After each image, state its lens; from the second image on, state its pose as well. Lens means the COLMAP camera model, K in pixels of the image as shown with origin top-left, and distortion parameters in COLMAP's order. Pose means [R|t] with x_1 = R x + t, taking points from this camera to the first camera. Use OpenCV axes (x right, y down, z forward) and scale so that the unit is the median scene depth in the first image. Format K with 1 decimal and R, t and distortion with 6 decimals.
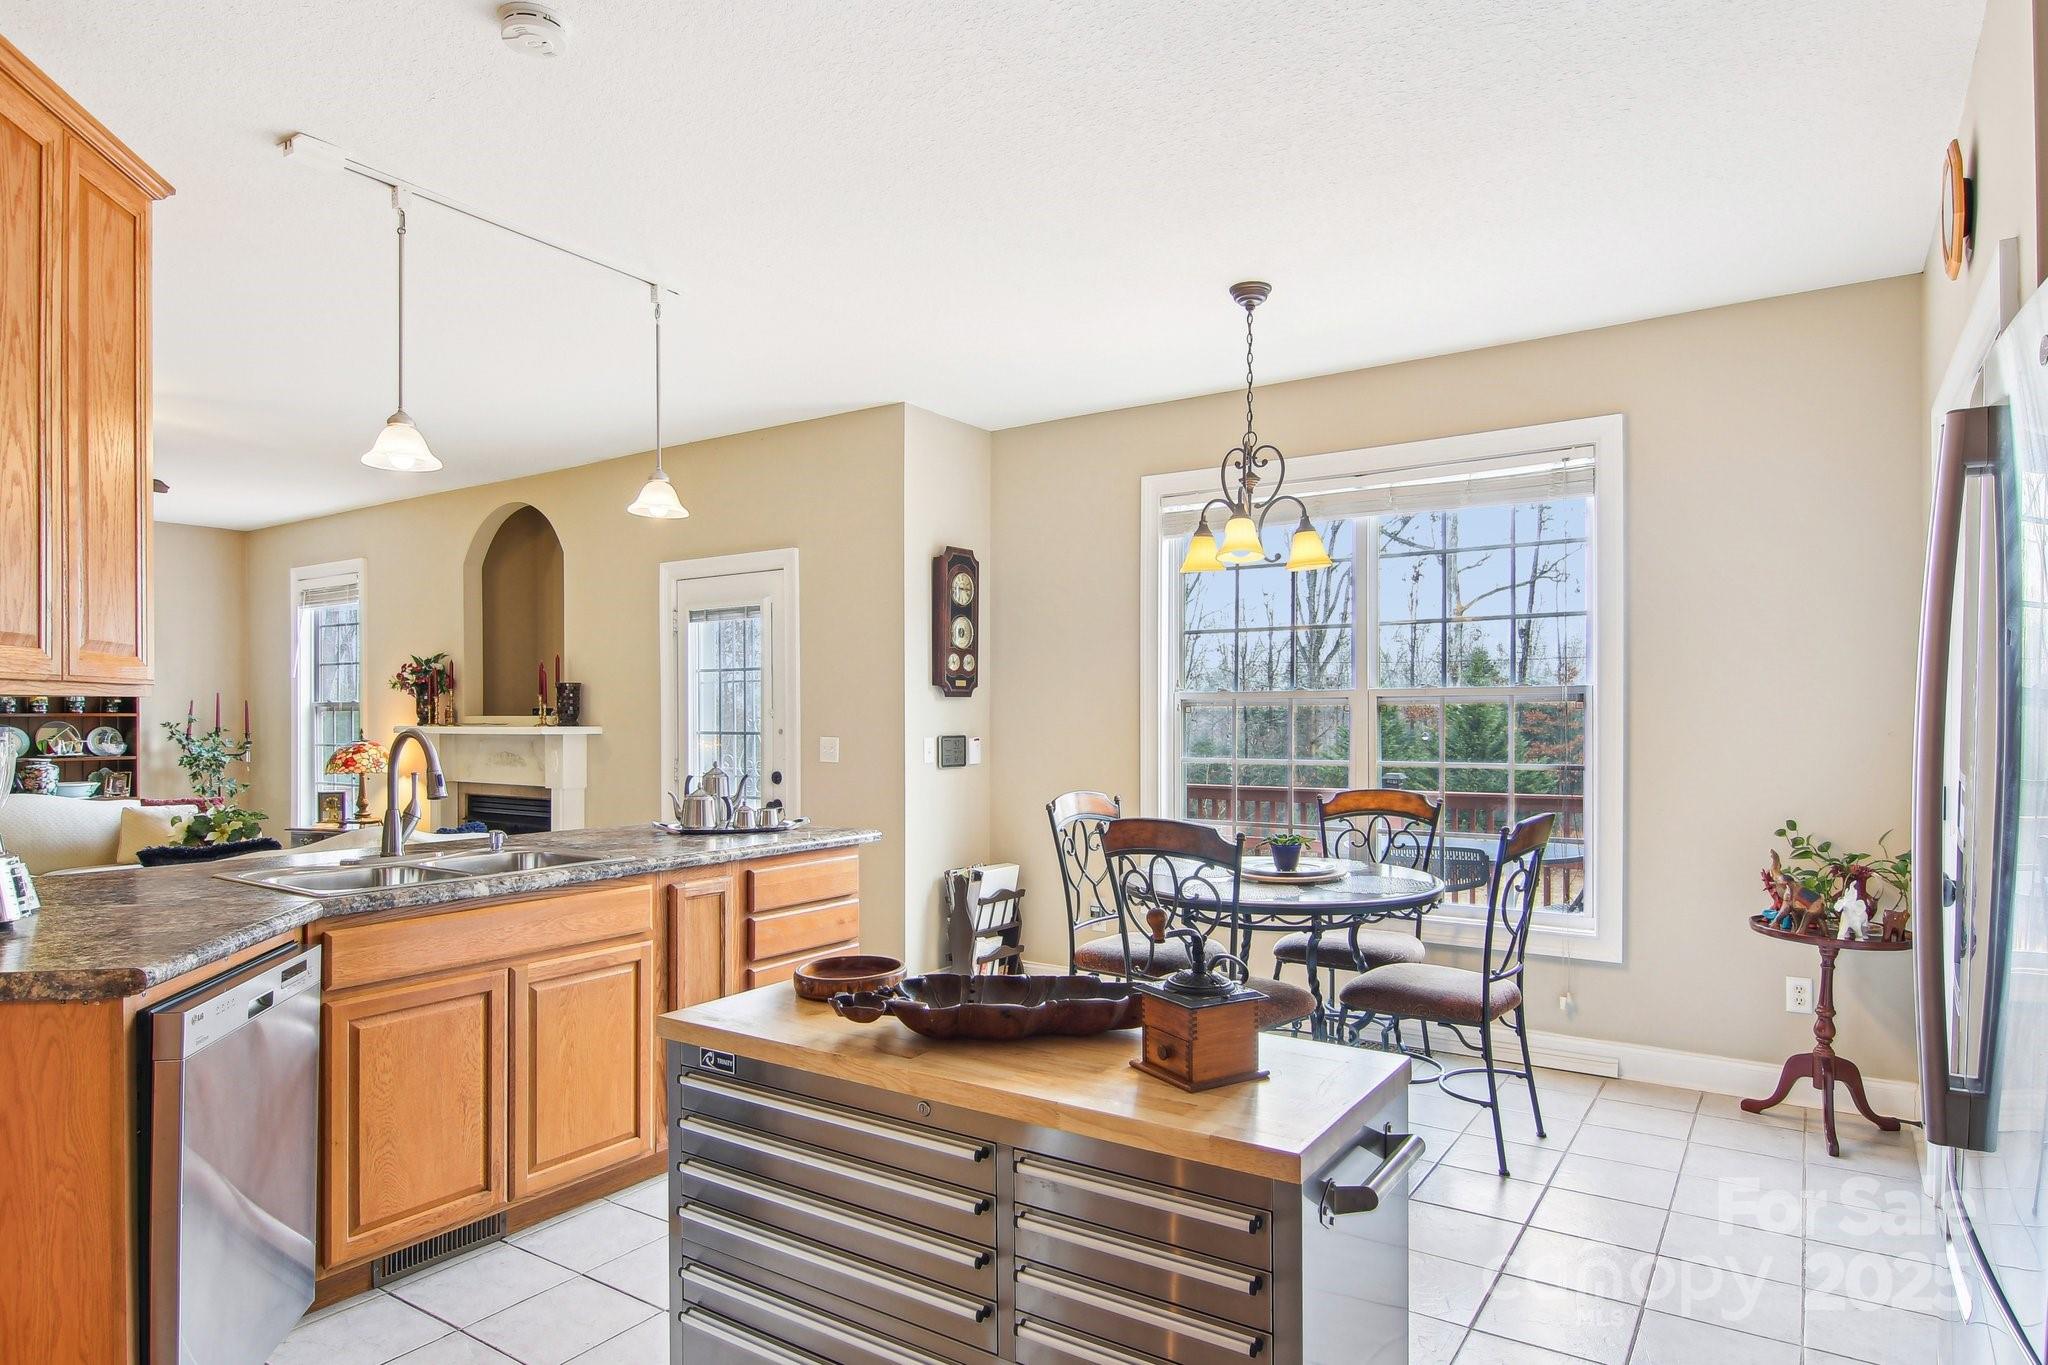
lens RADIAL K [[1183.0, 0, 1031.5], [0, 1183.0, 736.0], [0, 0, 1]] dist [0.022087, -0.030703]
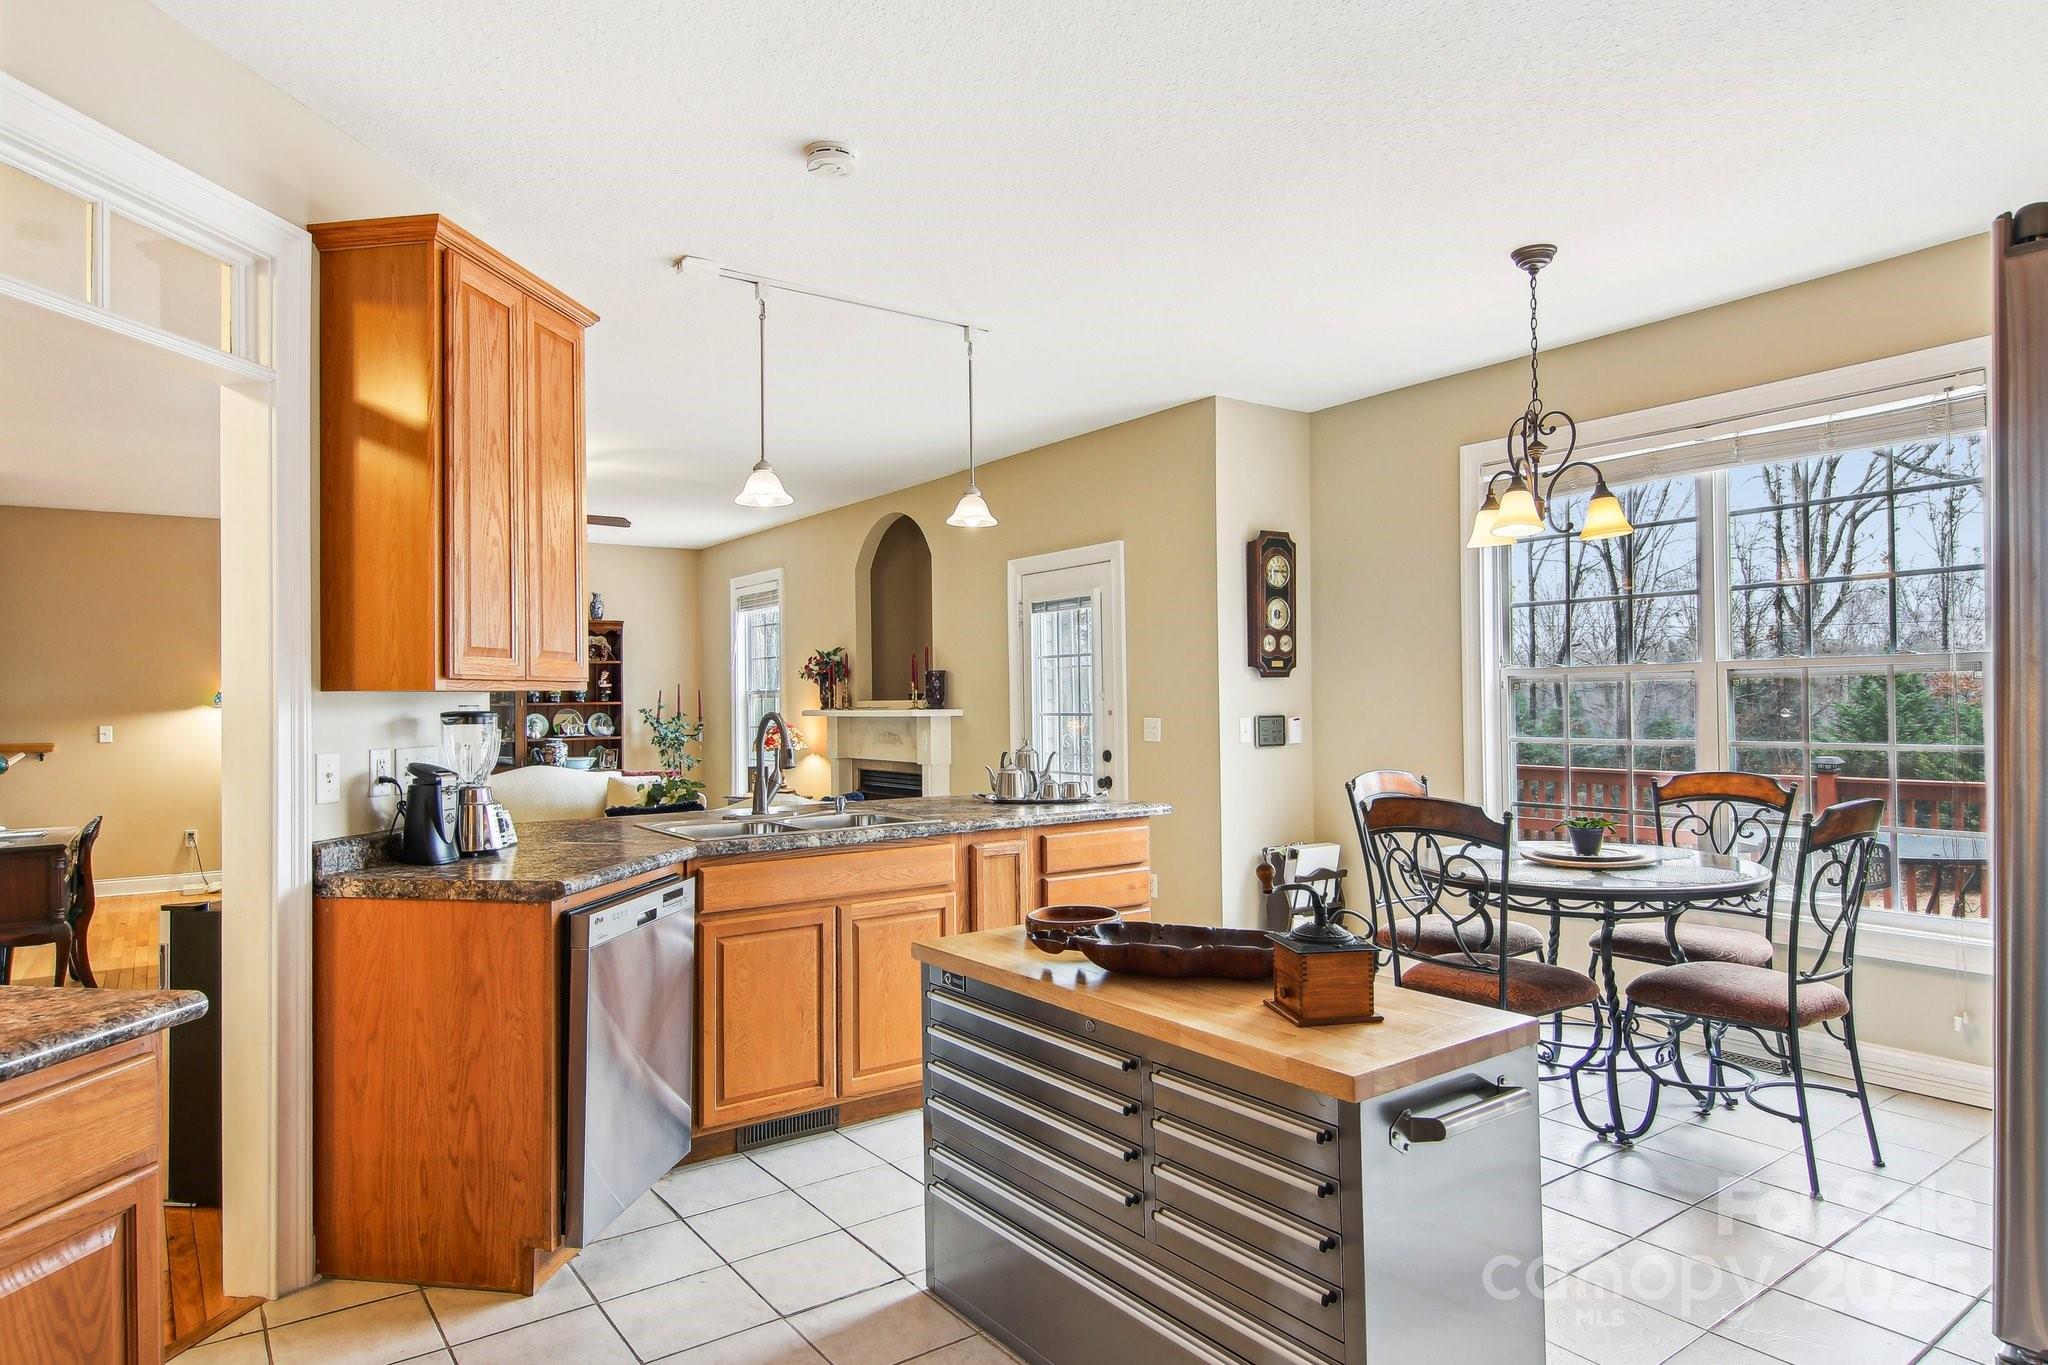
lens RADIAL K [[1192.2, 0, 982.3], [0, 1192.2, 709.2], [0, 0, 1]] dist [0.045970, 0.001595]
pose [[0.933783, -0.008327, -0.357744, 0.112879], [0.006080, 0.999954, -0.007406, 0.000716], [0.357789, 0.004740, 0.933790, -0.080817]]
